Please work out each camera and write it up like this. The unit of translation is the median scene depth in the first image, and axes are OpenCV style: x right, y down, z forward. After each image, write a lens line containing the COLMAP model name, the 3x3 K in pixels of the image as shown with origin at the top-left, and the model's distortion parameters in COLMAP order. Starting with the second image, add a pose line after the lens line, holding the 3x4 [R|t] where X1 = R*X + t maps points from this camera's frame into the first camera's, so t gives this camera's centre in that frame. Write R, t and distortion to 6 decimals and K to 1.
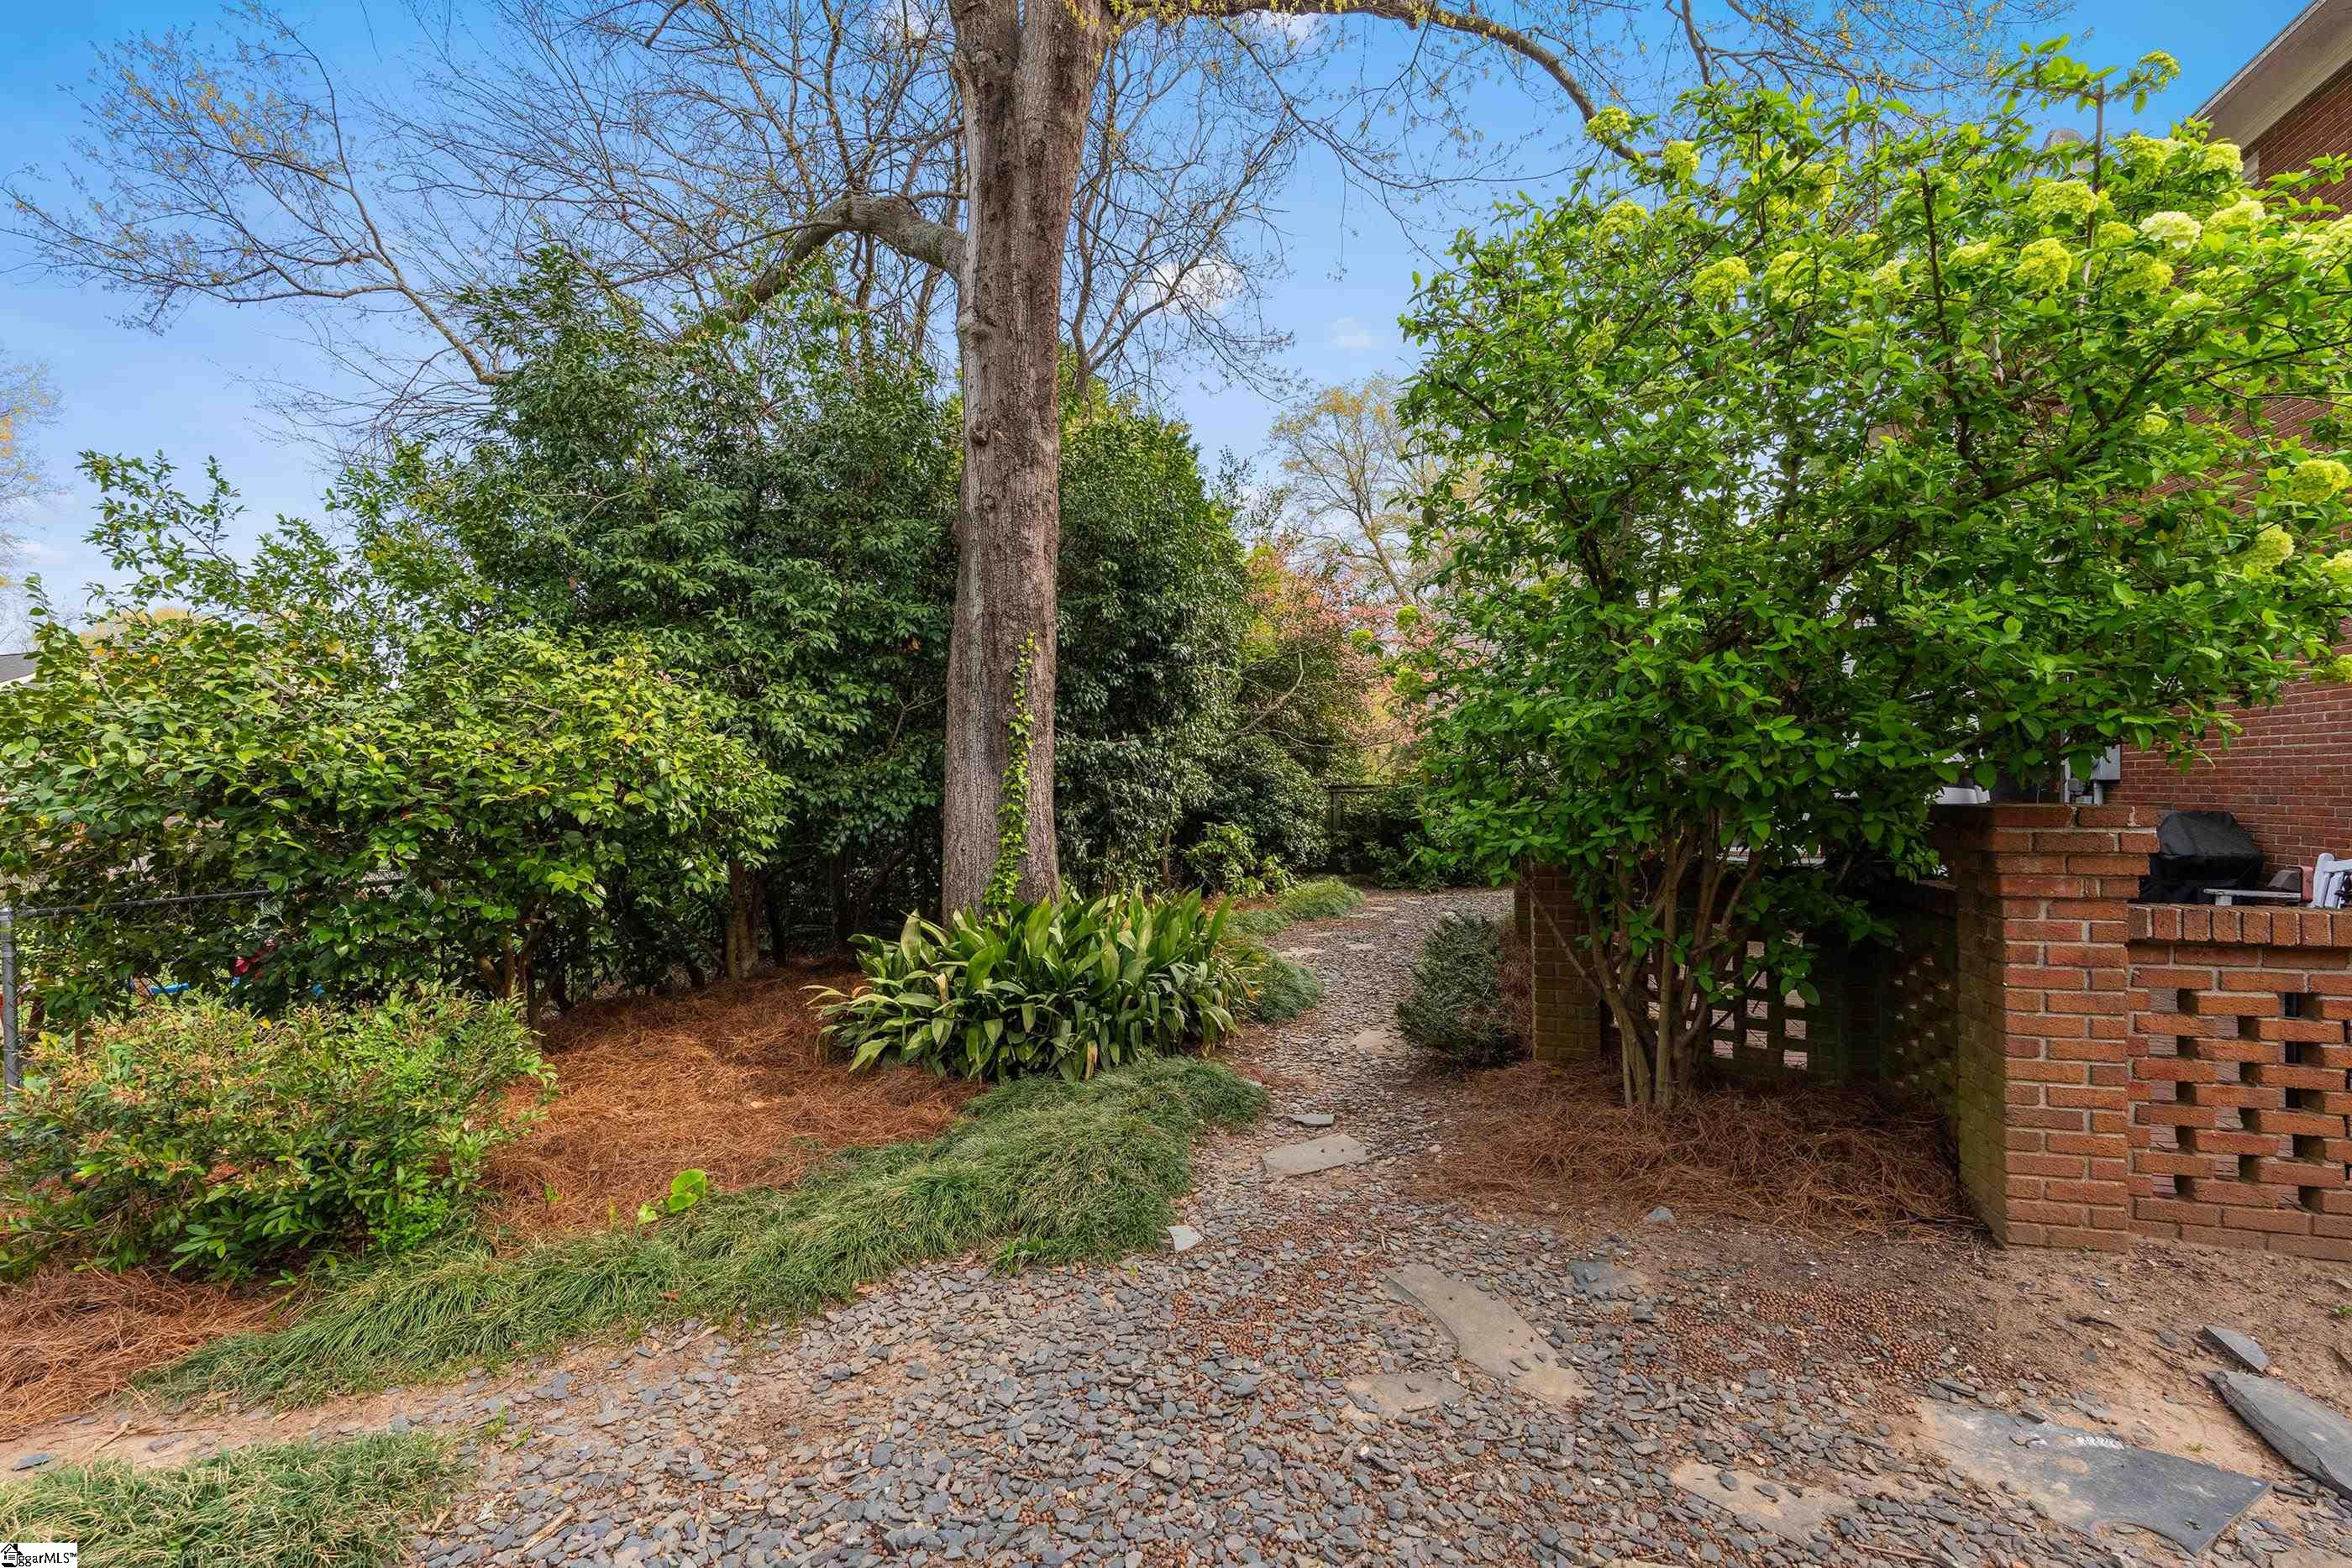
lens RADIAL K [[1071.5, 0, 1183.4], [0, 1071.5, 779.0], [0, 0, 1]] dist [-0.004230, 0.000470]
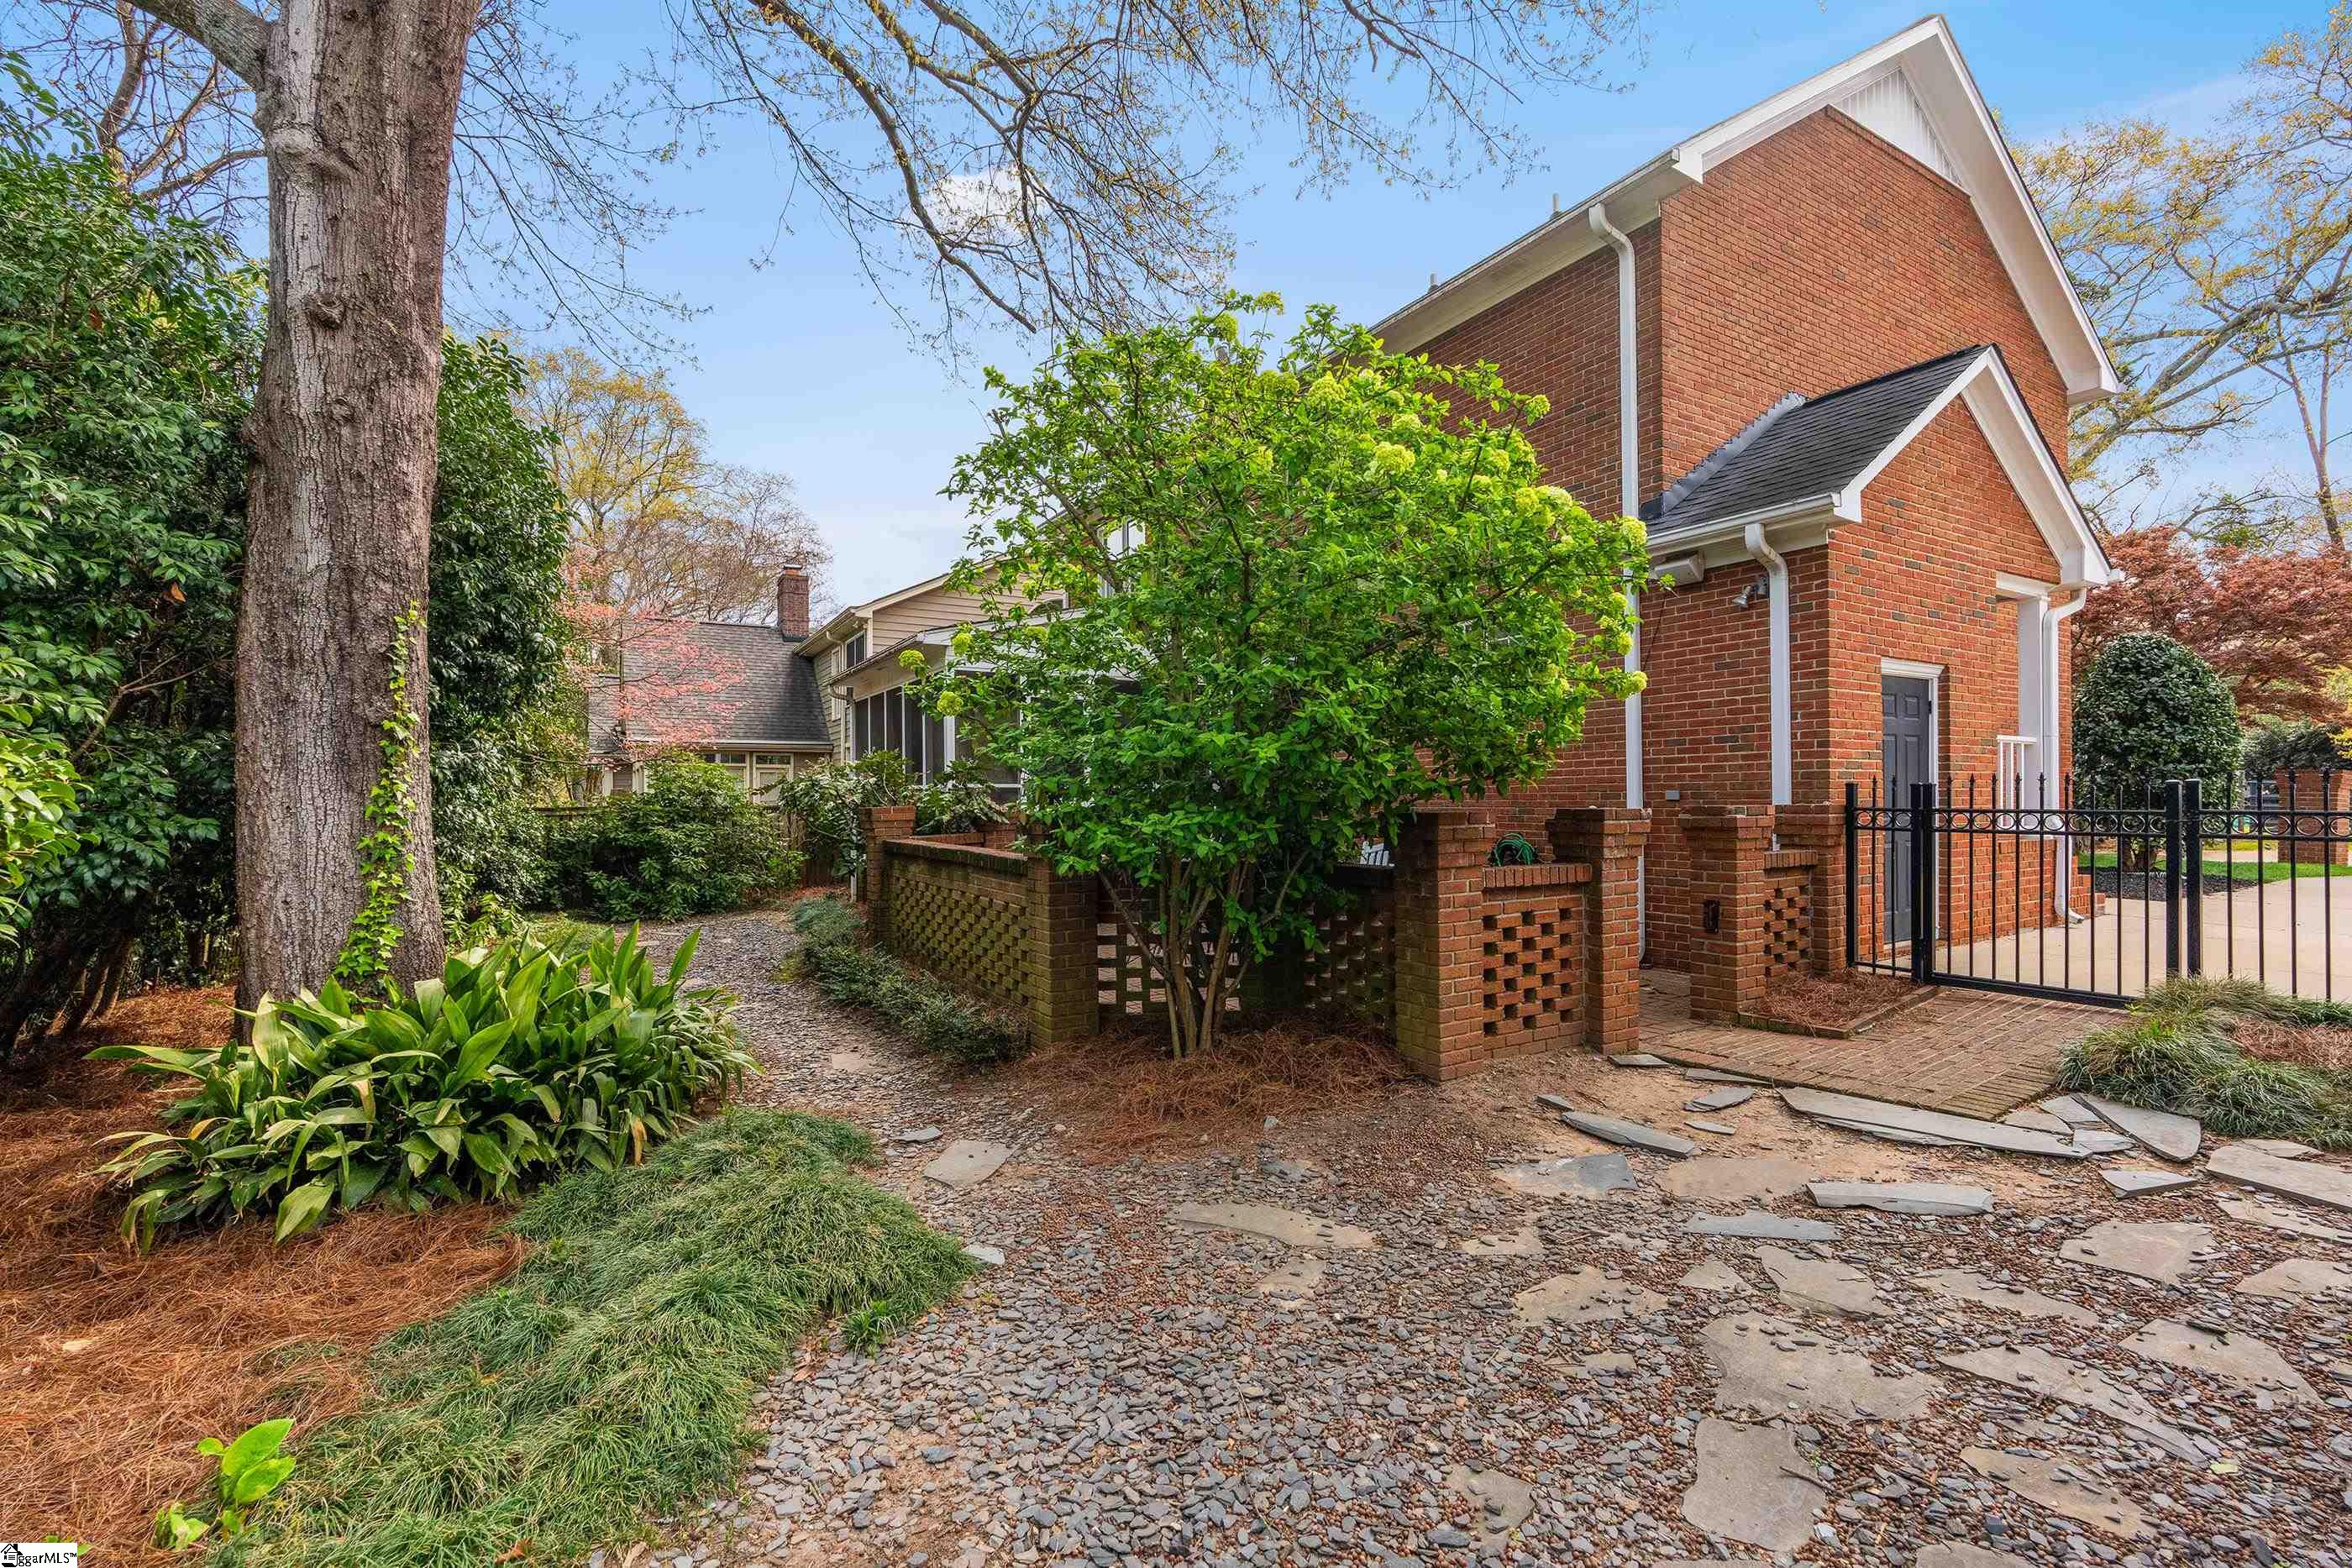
lens RADIAL K [[1071.5, 0, 1187.6], [0, 1071.5, 790.9], [0, 0, 1]] dist [-0.004230, 0.000470]
pose [[0.650418, 0.004346, 0.759564, -0.359688], [0.003174, 0.999959, -0.008439, 0.002367], [-0.759570, 0.007899, 0.650377, 0.114178]]
